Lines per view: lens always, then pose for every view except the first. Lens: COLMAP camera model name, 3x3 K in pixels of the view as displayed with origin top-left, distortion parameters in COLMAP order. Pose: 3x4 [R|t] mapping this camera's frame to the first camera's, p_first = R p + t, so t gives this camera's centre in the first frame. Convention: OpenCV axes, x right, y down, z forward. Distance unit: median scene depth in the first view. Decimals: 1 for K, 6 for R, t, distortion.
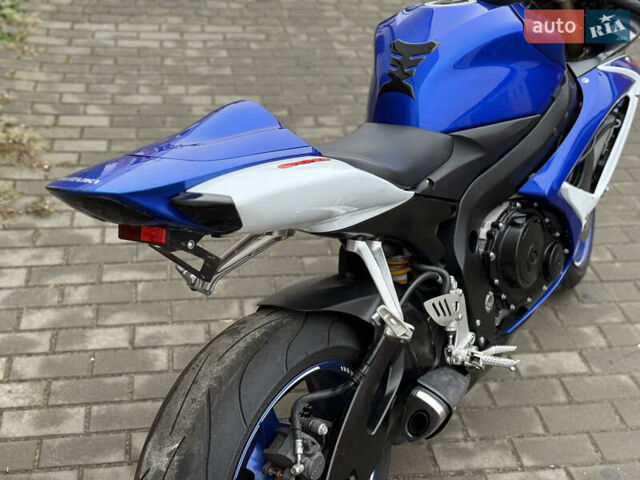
lens RADIAL K [[877.9, 0, 318.0], [0, 877.9, 237.5], [0, 0, 1]] dist [0.127985, 0.000000]
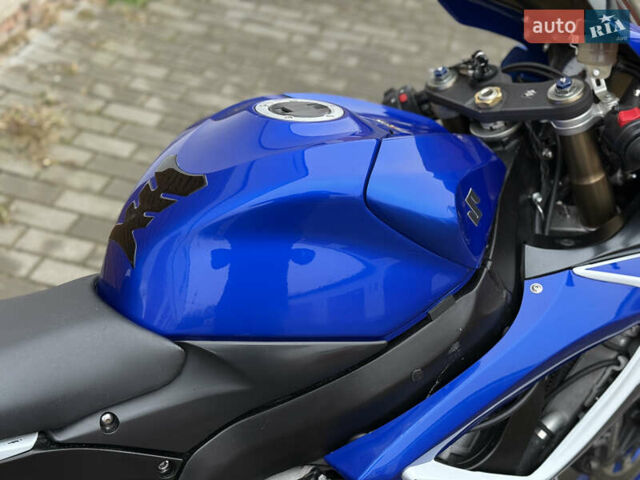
lens RADIAL K [[877.9, 0, 321.8], [0, 877.9, 243.0], [0, 0, 1]] dist [0.127985, 0.000000]
pose [[0.913707, 0.259013, -0.313133, 0.218363], [-0.245097, 0.965874, 0.083757, -0.138403], [0.324141, 0.000219, 0.946009, 0.273421]]
